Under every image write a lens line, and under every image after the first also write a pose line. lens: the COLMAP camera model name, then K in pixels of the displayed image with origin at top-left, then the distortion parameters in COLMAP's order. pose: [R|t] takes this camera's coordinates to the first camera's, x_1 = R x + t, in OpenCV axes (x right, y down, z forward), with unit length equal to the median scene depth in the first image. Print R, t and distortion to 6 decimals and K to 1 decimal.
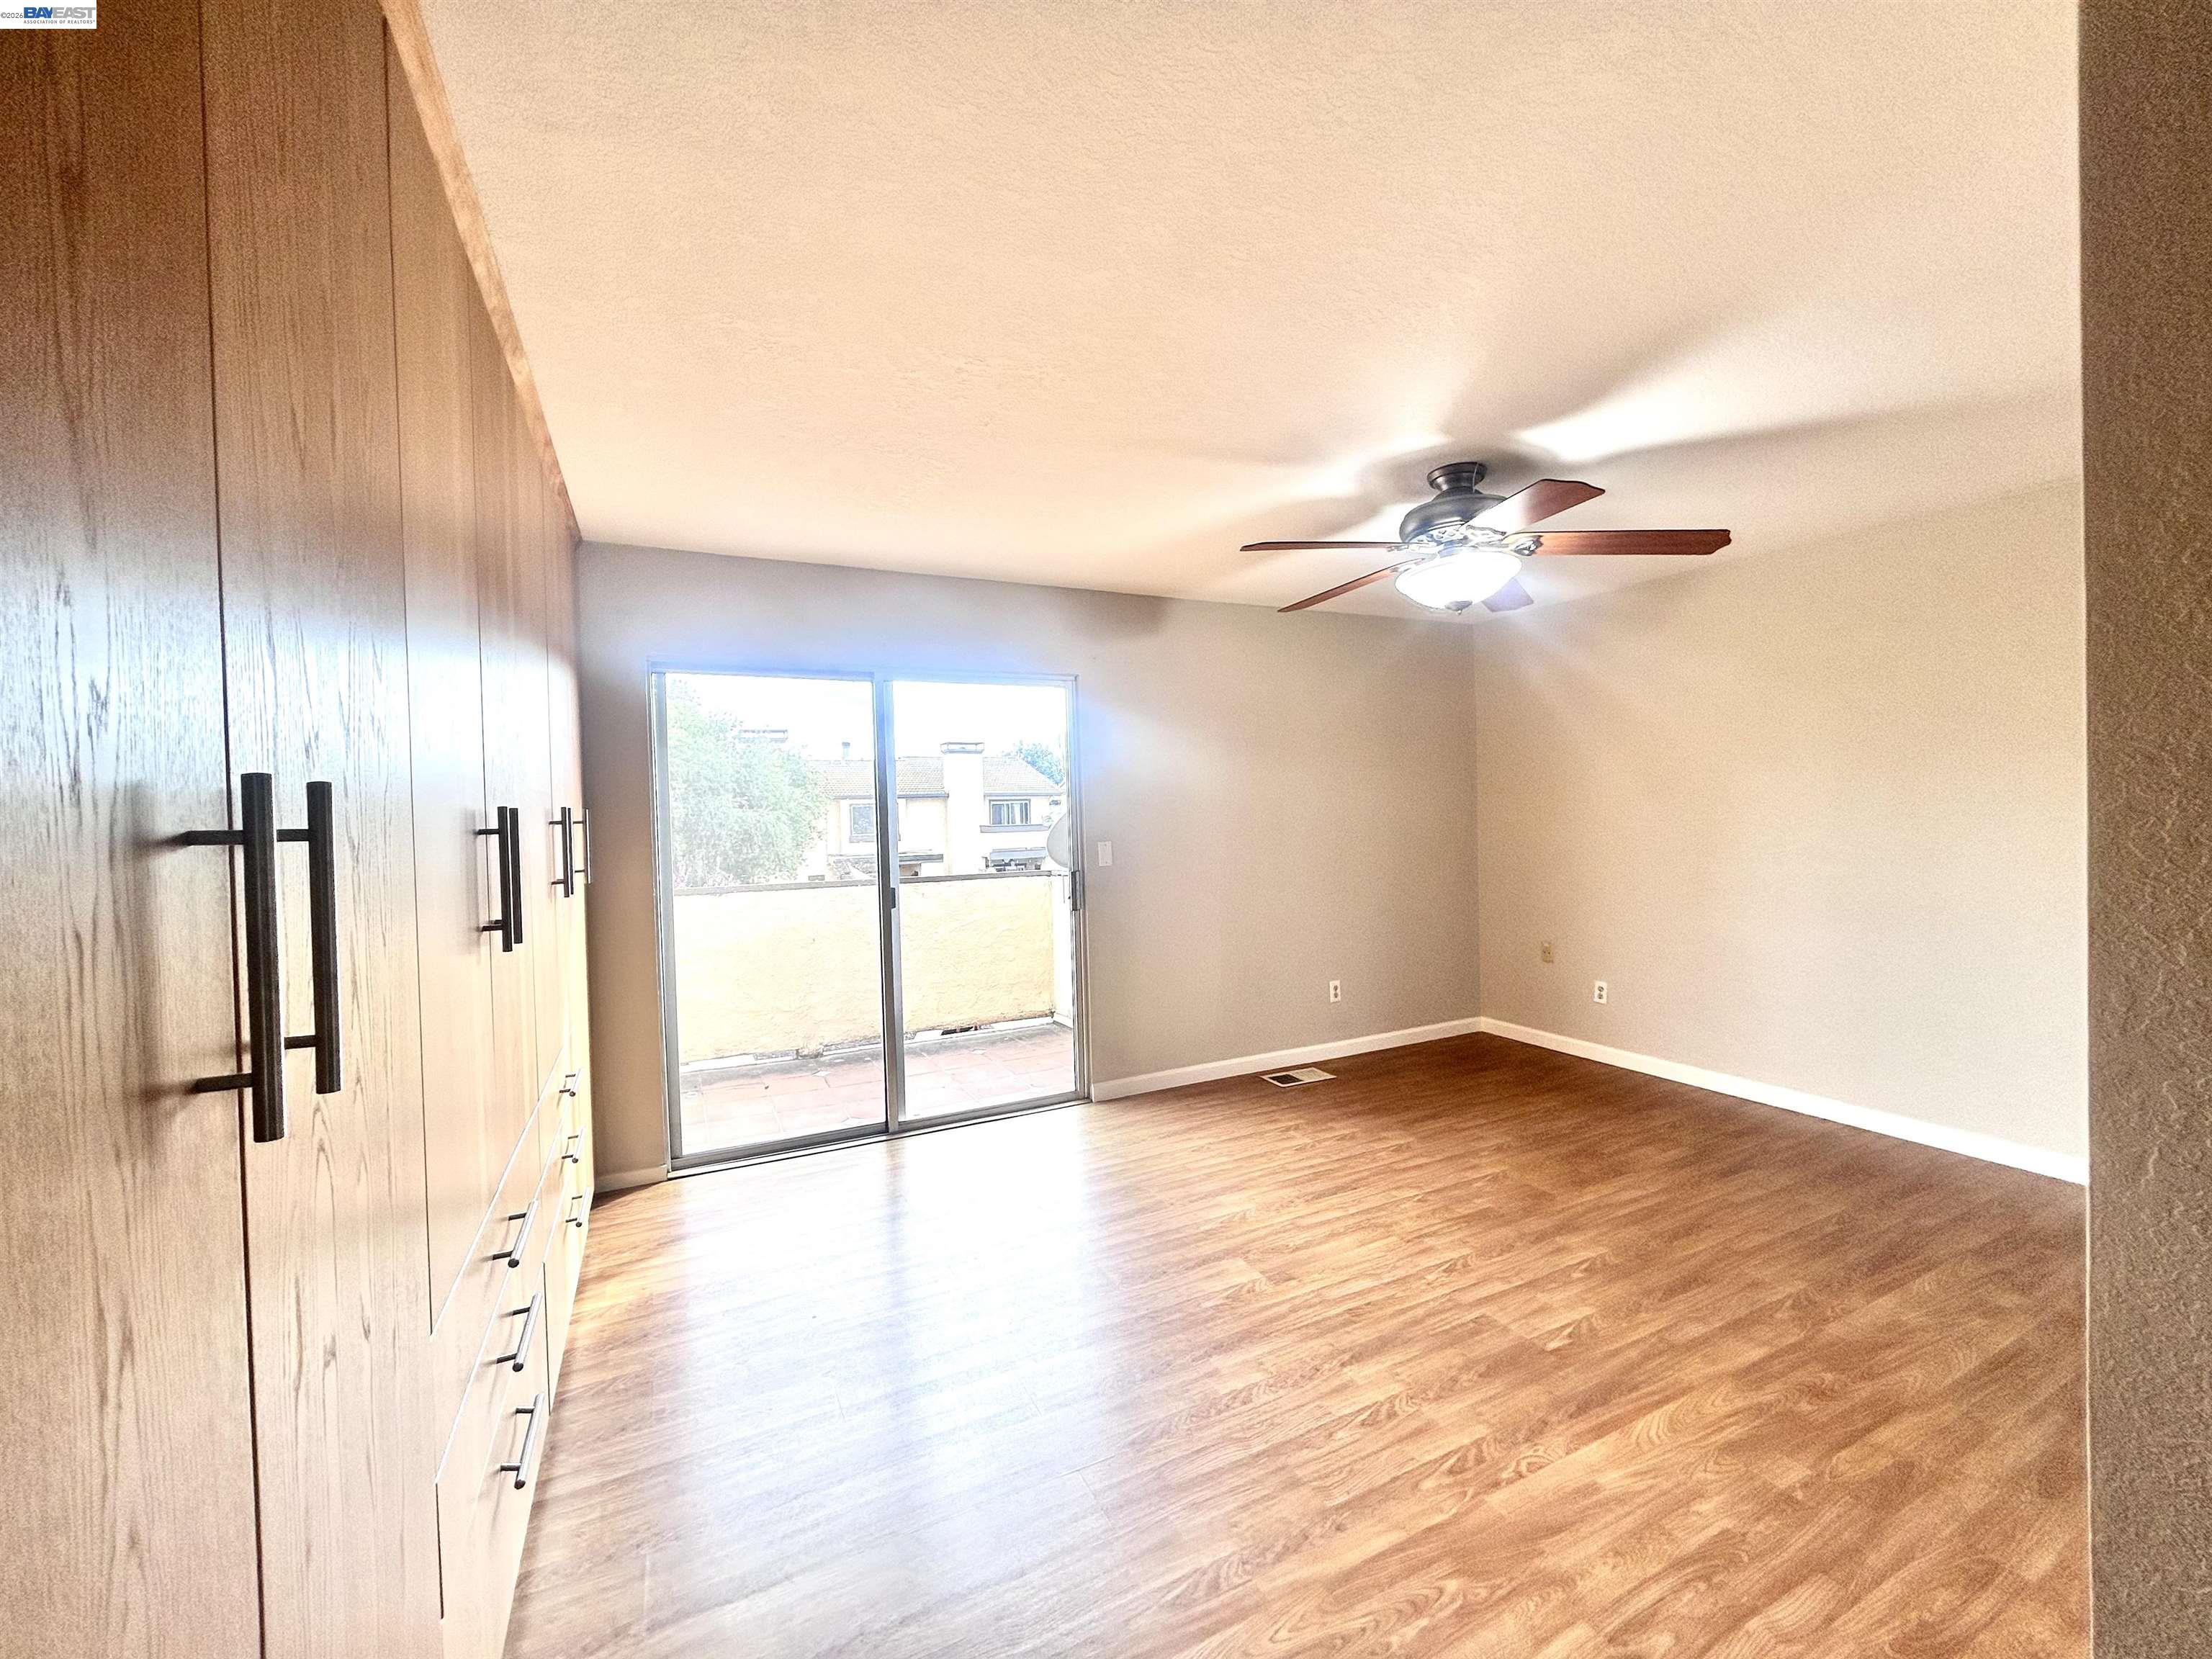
lens RADIAL K [[888.3, 0, 1107.4], [0, 888.3, 823.0], [0, 0, 1]] dist [0.001311, -0.000587]
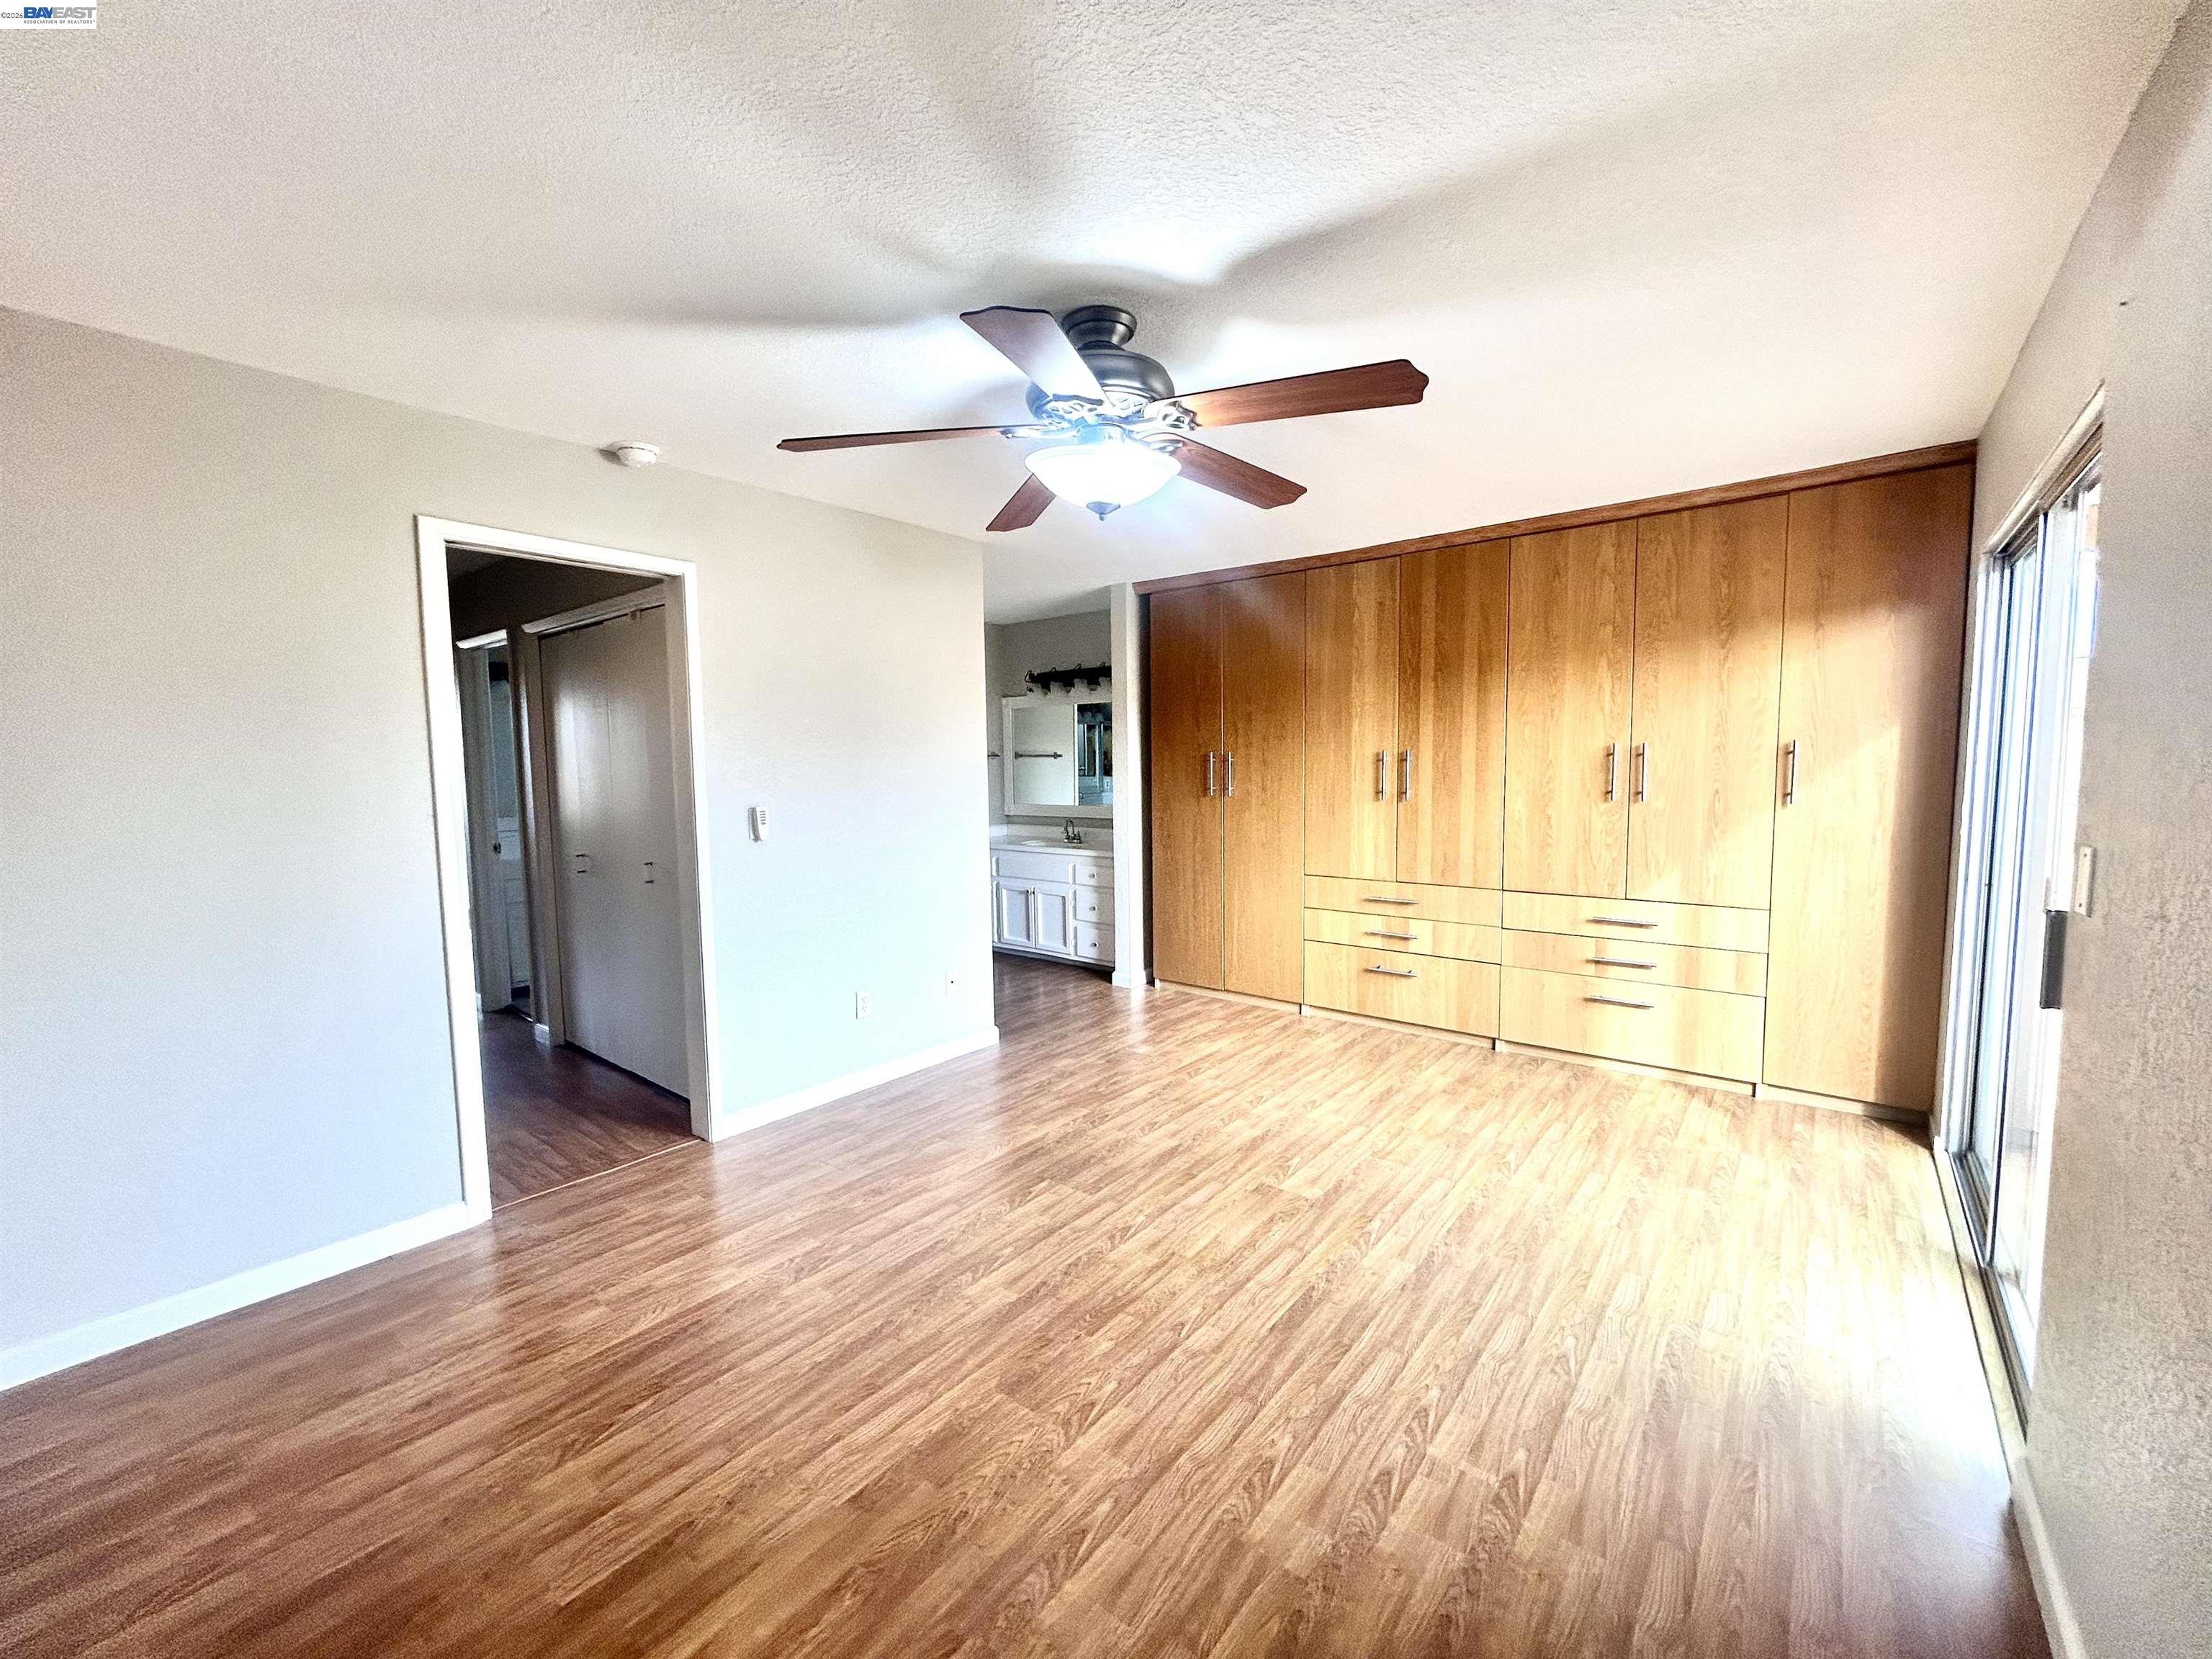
lens RADIAL K [[888.3, 0, 1111.6], [0, 888.3, 828.7], [0, 0, 1]] dist [0.001311, -0.000587]
pose [[-0.904941, 0.073200, -0.419194, 0.816602], [0.032626, 0.994129, 0.103163, -0.055440], [0.424284, 0.079680, -0.902017, 1.930605]]
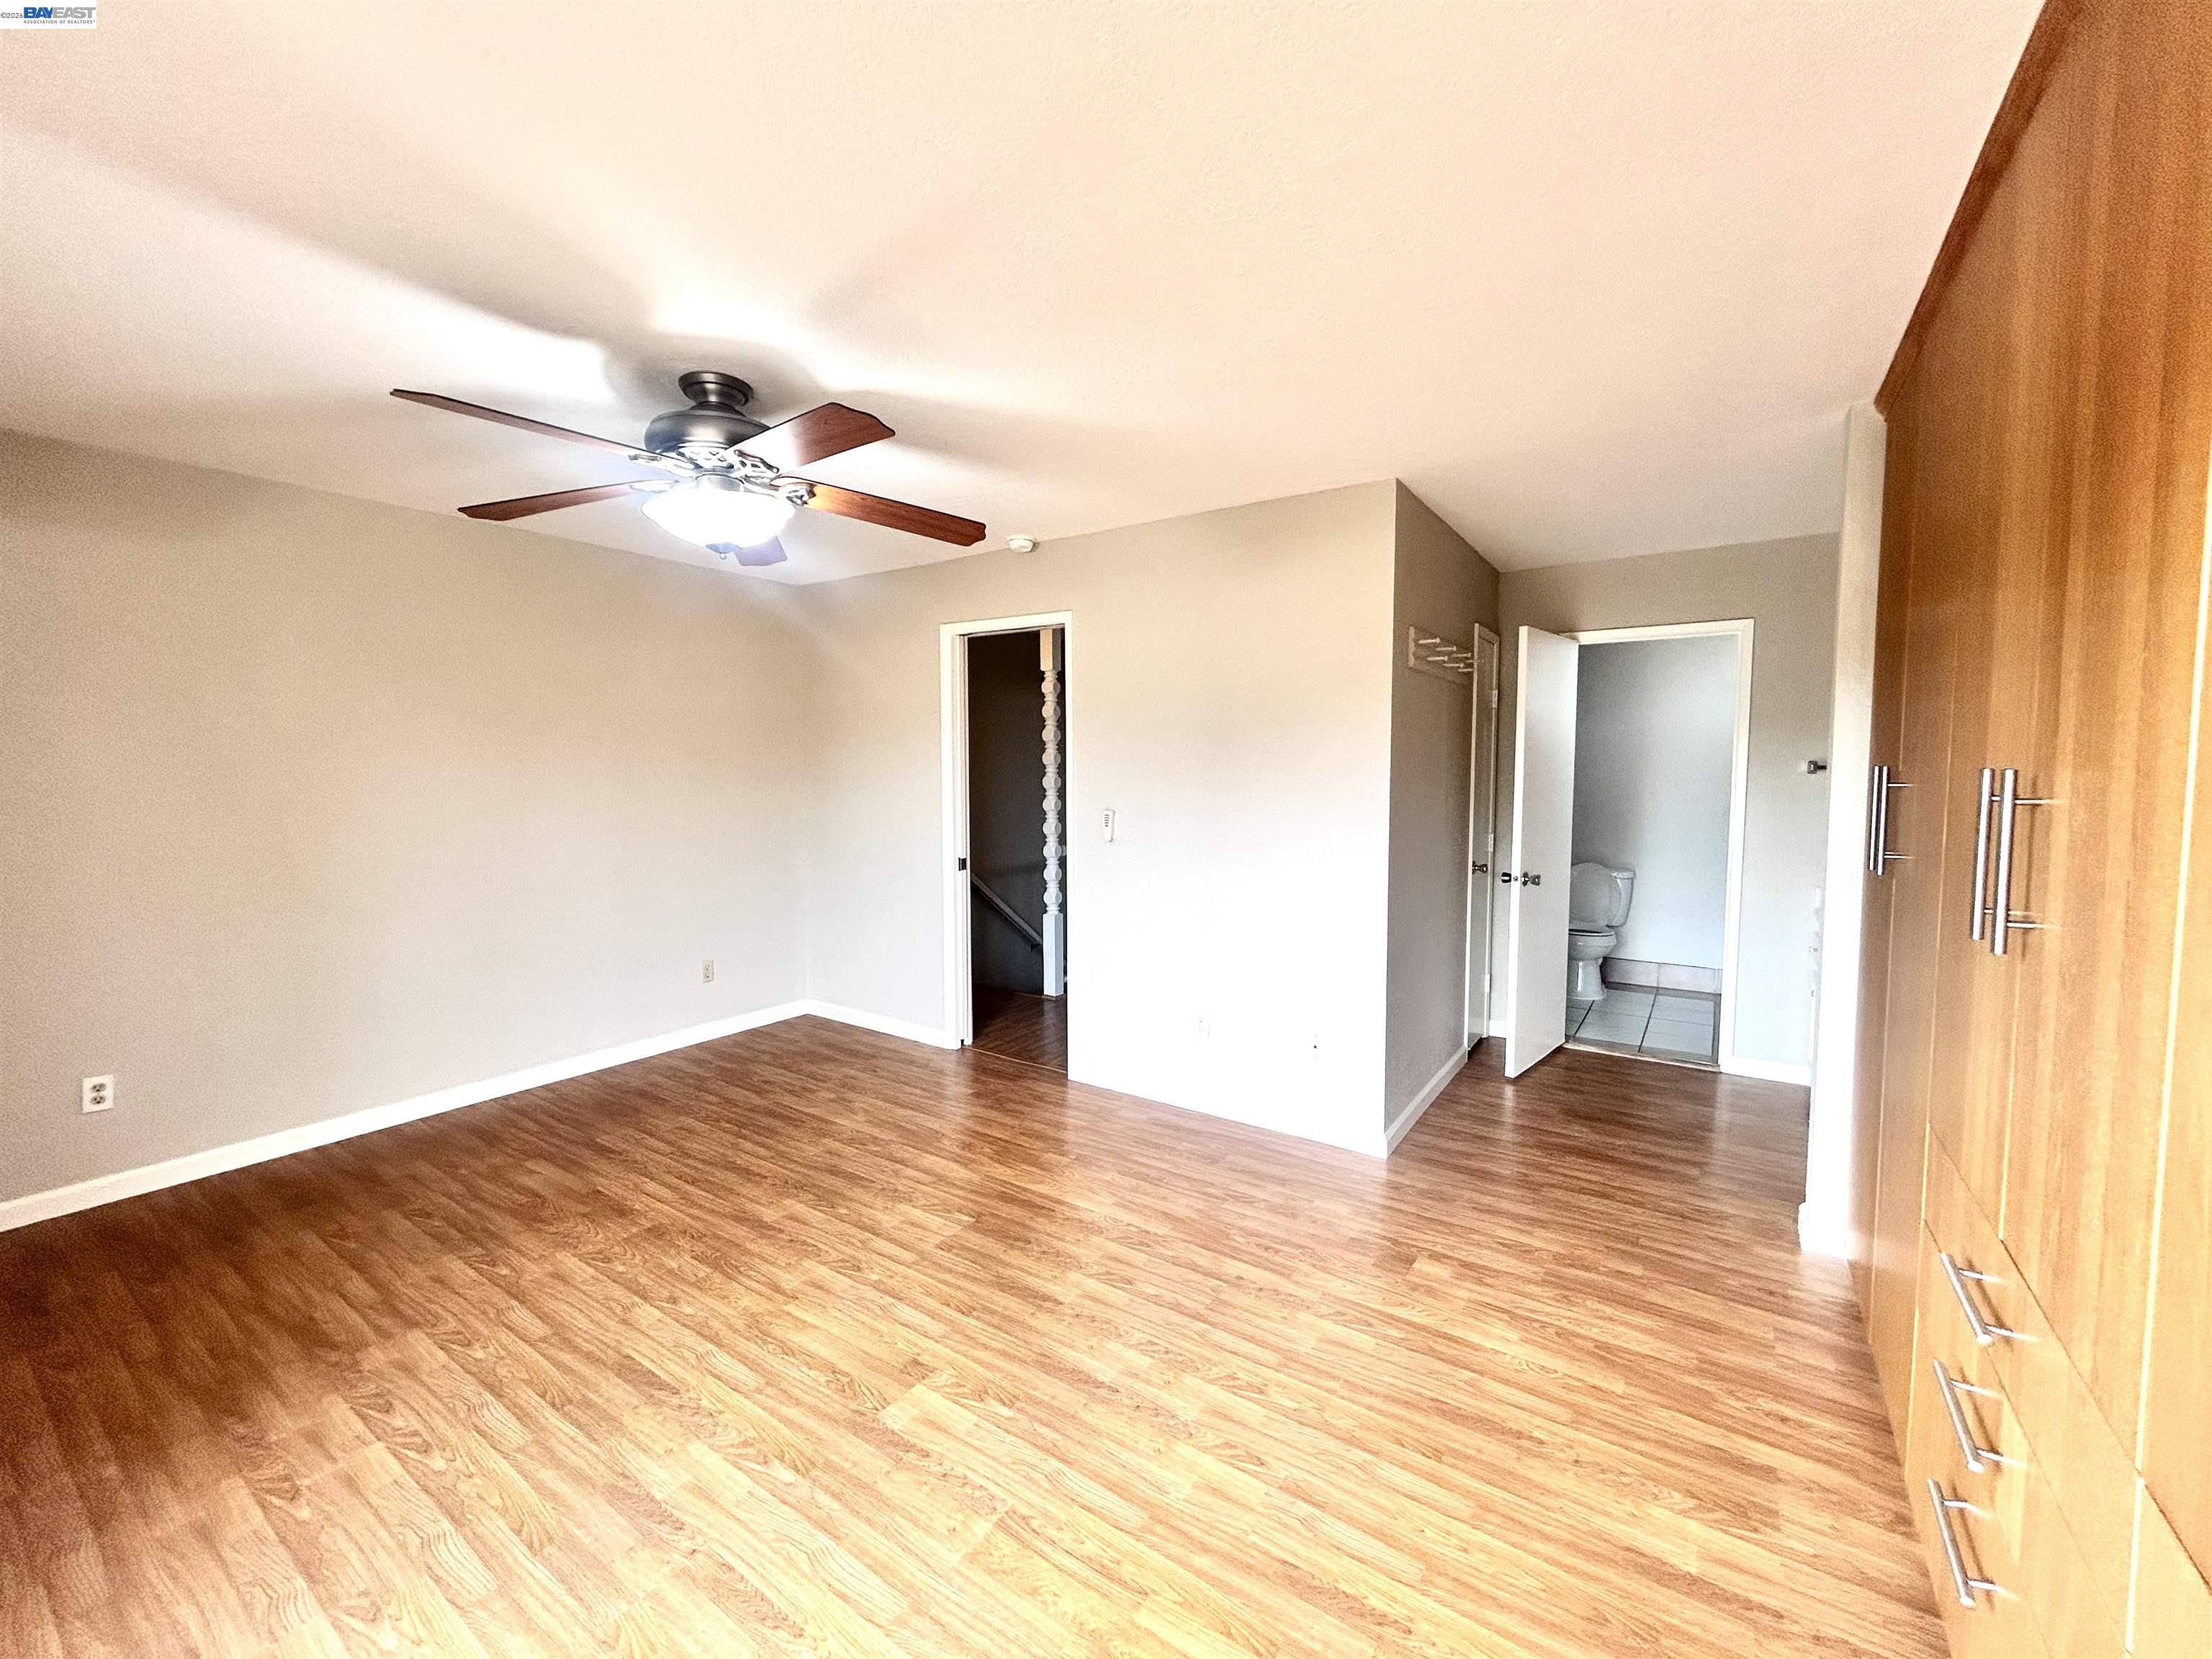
lens RADIAL K [[888.3, 0, 1100.4], [0, 888.3, 832.2], [0, 0, 1]] dist [0.001311, -0.000587]
pose [[-0.490297, -0.034498, 0.870873, -0.583816], [0.022725, 0.998371, 0.052343, -0.012171], [-0.871259, 0.045454, -0.488714, 1.259059]]
